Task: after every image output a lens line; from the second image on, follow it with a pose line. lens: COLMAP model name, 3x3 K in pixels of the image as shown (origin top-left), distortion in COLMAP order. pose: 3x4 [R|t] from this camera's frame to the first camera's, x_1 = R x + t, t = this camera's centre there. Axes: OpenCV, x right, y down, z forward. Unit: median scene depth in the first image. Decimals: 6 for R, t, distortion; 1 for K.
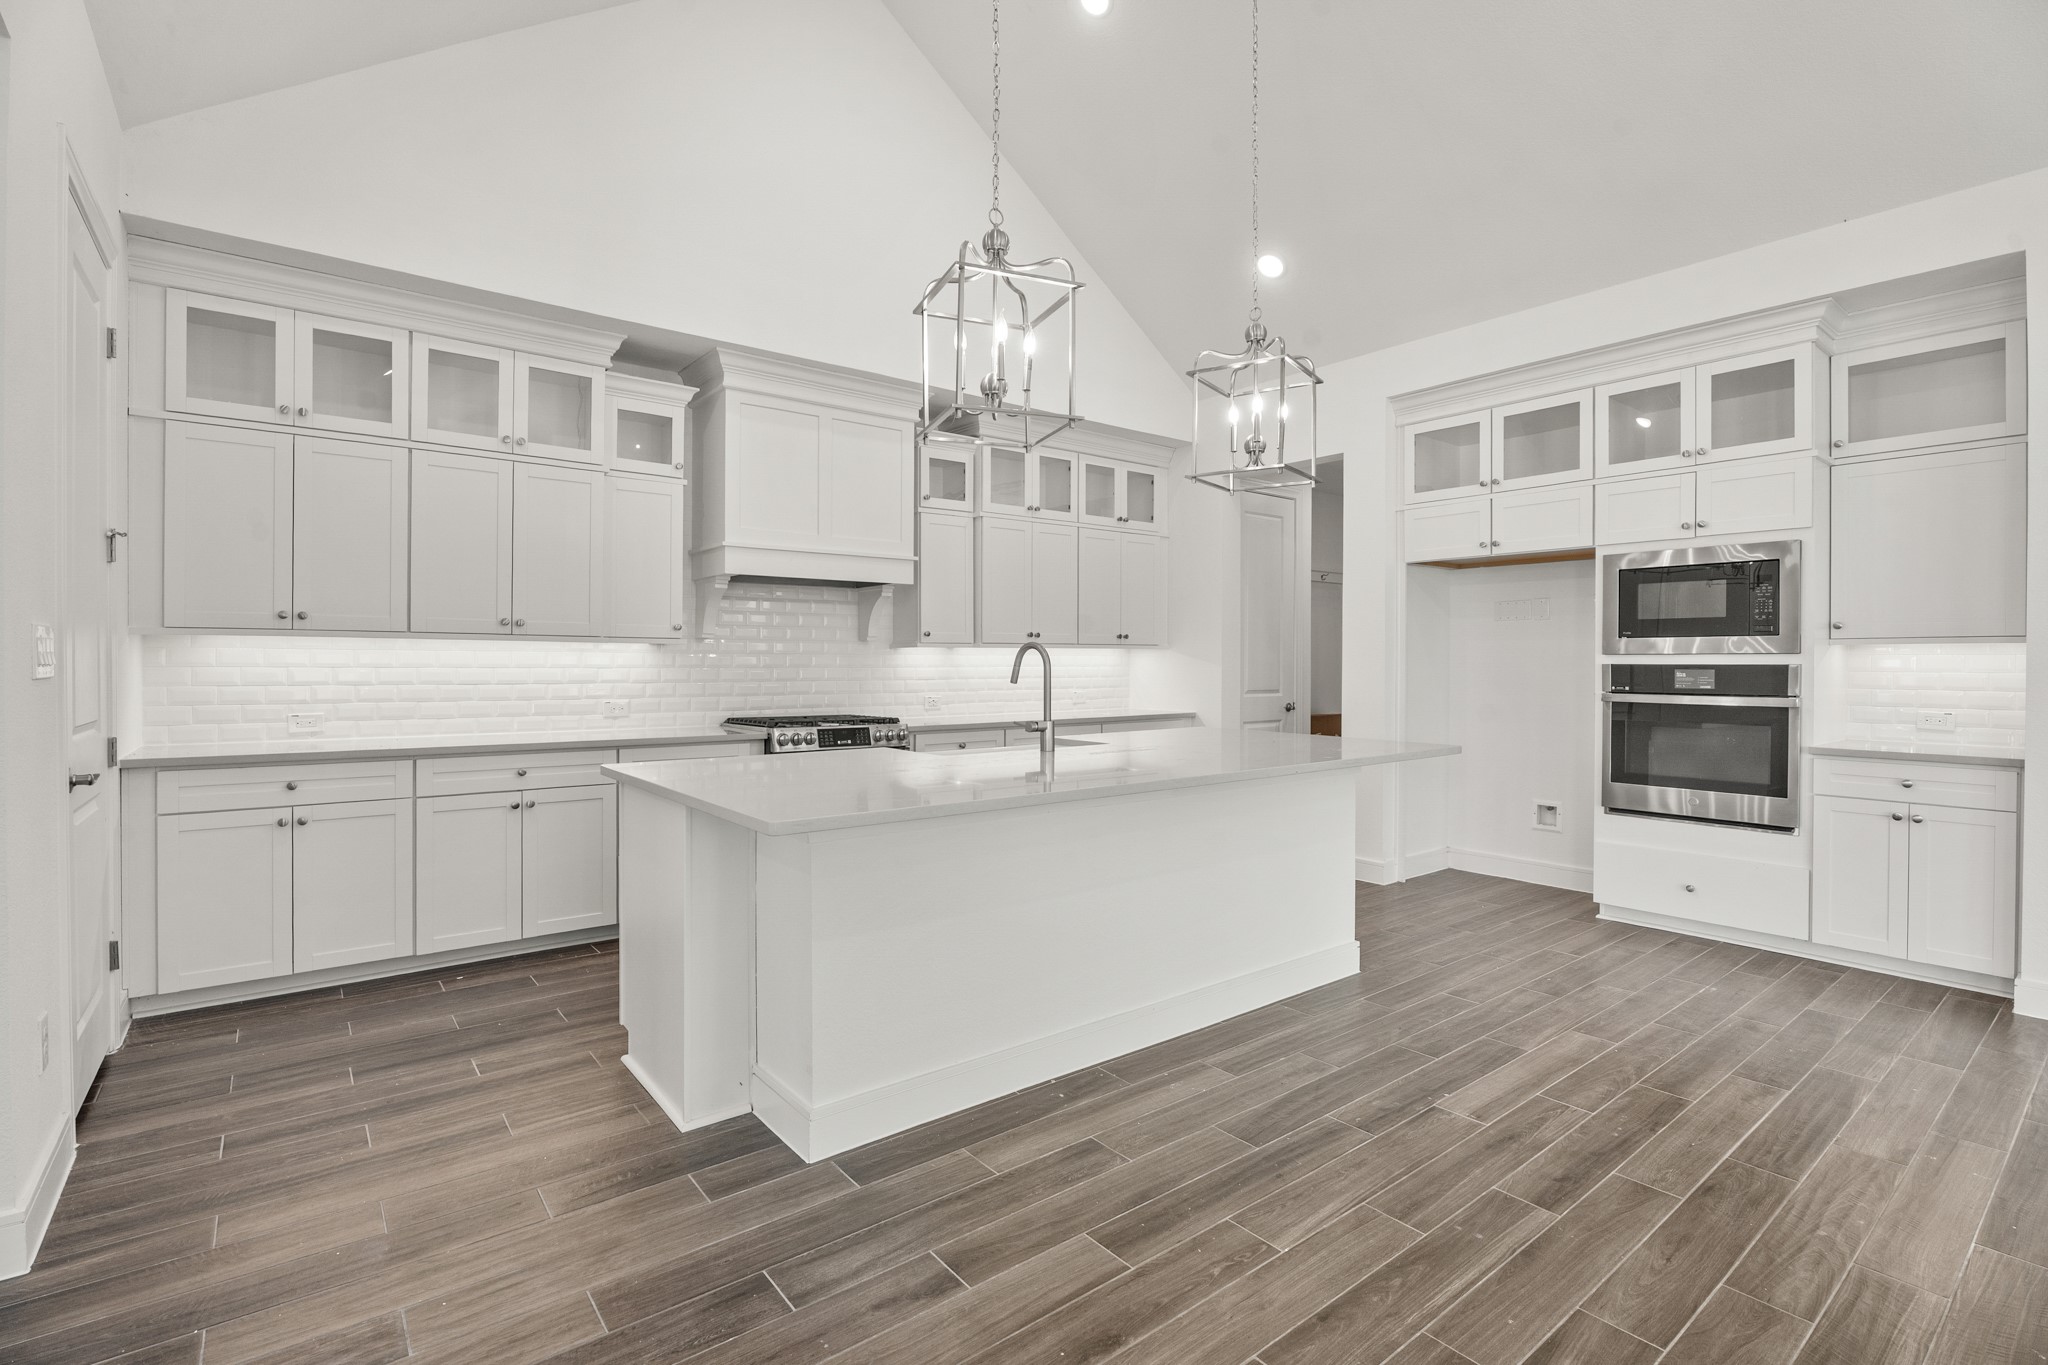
lens RADIAL K [[943.4, 0, 1011.4], [0, 943.4, 664.2], [0, 0, 1]] dist [-0.003982, 0.000139]
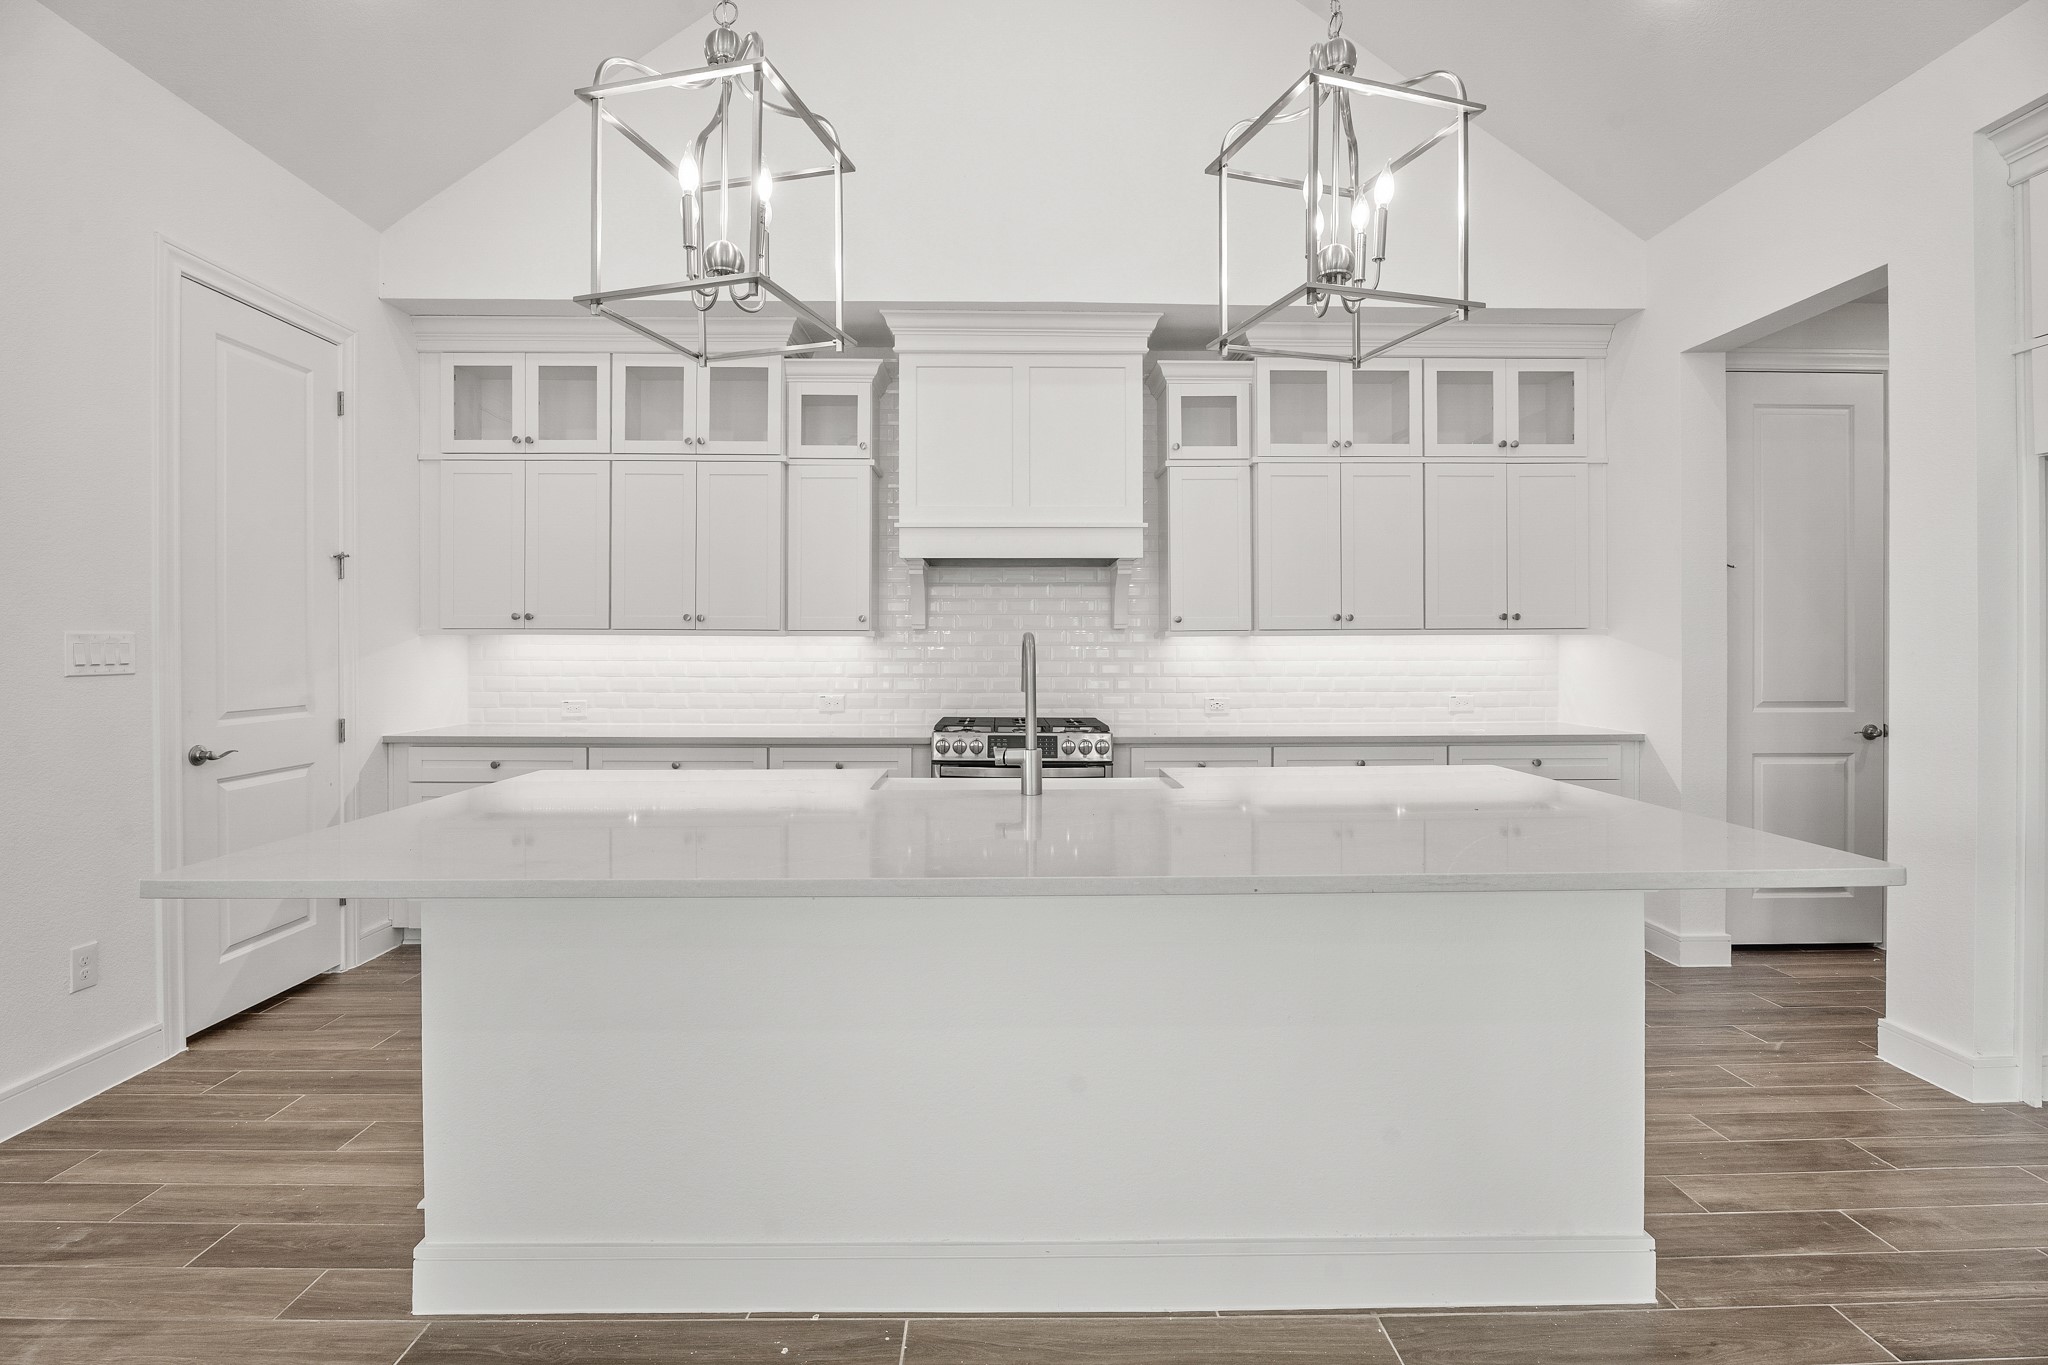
lens RADIAL K [[943.4, 0, 1025.9], [0, 943.4, 644.3], [0, 0, 1]] dist [-0.003982, 0.000139]
pose [[0.802675, -0.004286, -0.596401, 0.330736], [0.000457, 0.999978, -0.006571, -0.007436], [0.596416, 0.005002, 0.802660, 0.343220]]
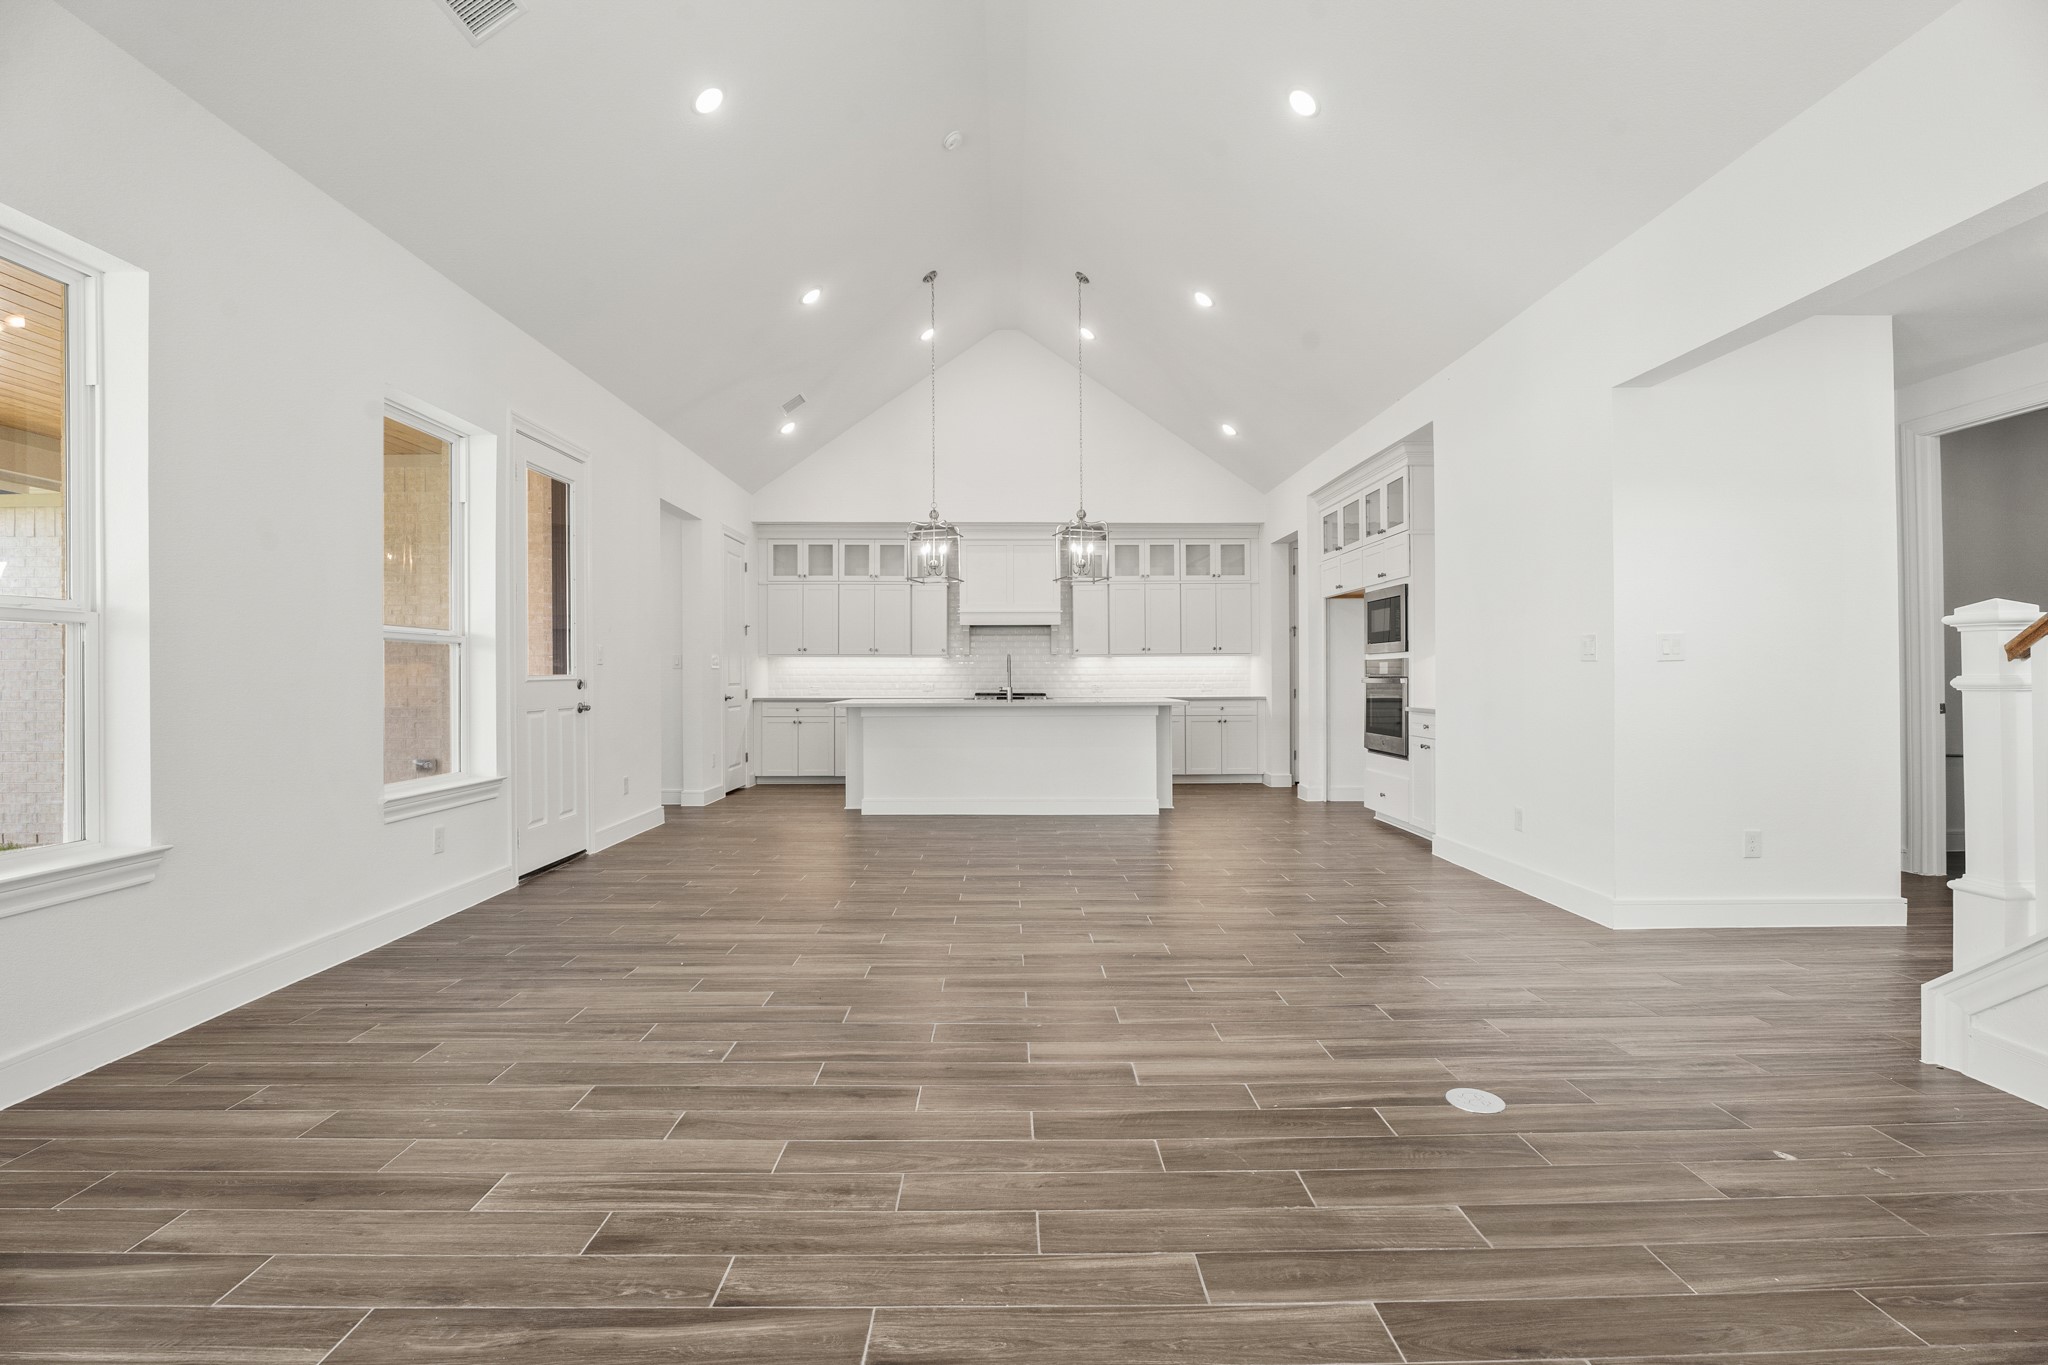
lens RADIAL K [[943.4, 0, 1023.1], [0, 943.4, 679.2], [0, 0, 1]] dist [-0.003982, 0.000139]
pose [[0.798203, -0.003810, -0.602377, 1.117622], [0.002432, 0.999992, -0.003103, 0.035978], [0.602384, 0.001012, 0.798206, -0.646638]]
